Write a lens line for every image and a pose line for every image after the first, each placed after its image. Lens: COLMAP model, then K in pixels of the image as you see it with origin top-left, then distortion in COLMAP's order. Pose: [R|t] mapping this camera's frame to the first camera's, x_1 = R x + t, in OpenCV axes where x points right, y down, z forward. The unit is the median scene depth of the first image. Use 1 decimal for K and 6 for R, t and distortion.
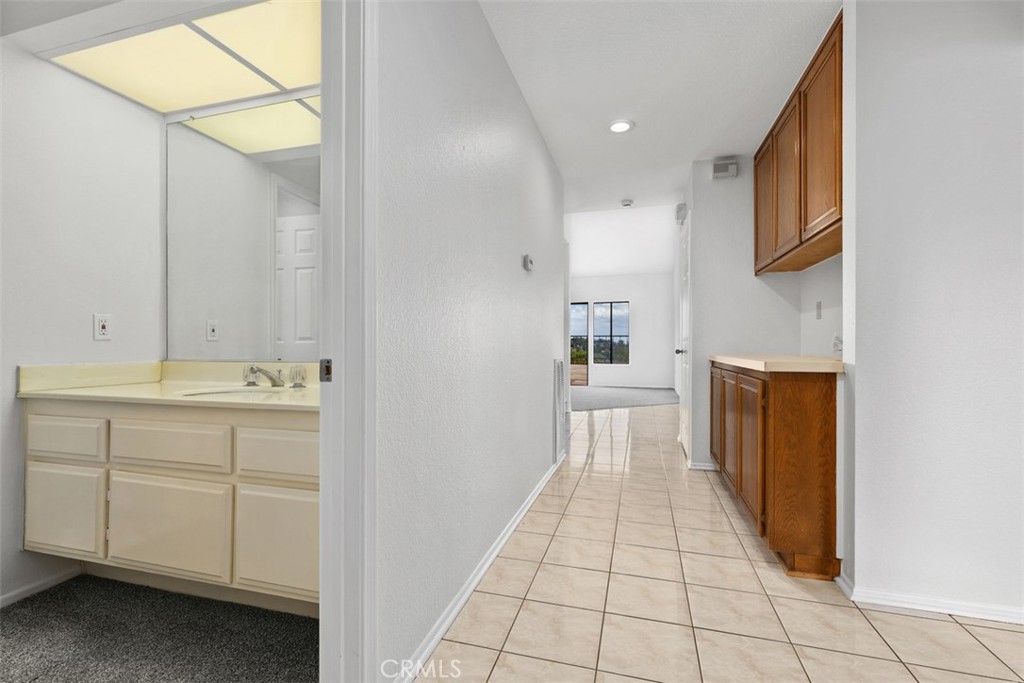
lens RADIAL K [[455.7, 0, 512.0], [0, 455.7, 341.5], [0, 0, 1]] dist [0.000073, 0.000665]
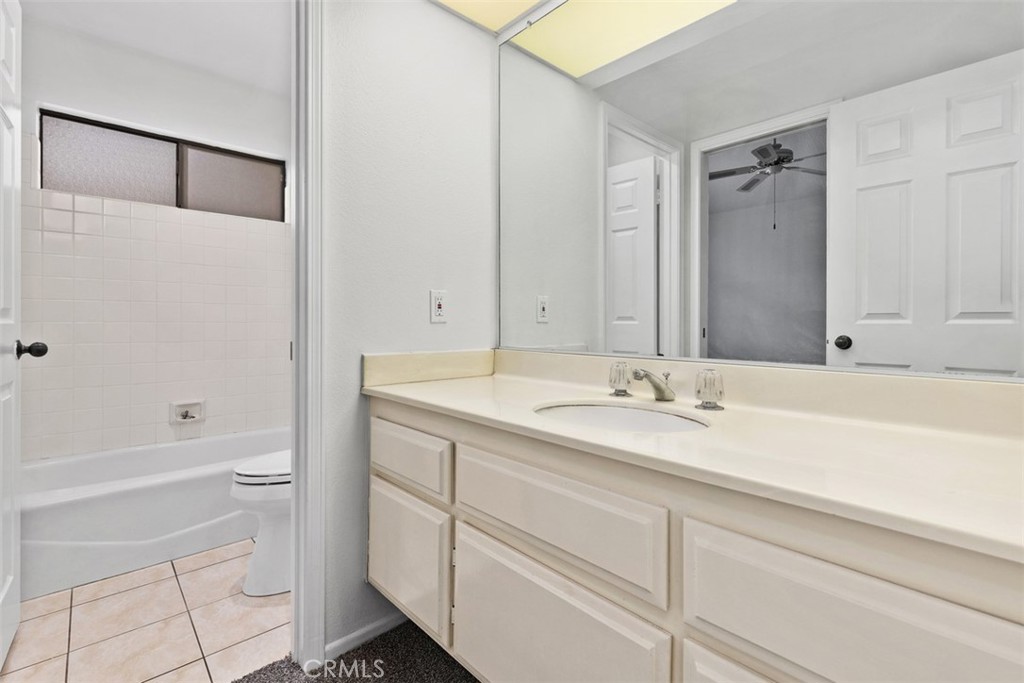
lens RADIAL K [[466.5, 0, 509.0], [0, 466.5, 316.5], [0, 0, 1]] dist [0.000224, 0.000100]
pose [[0.855997, -0.002612, -0.516975, -0.394548], [0.000141, 0.999988, -0.004820, -0.010495], [0.516981, 0.004053, 0.855987, 0.388887]]
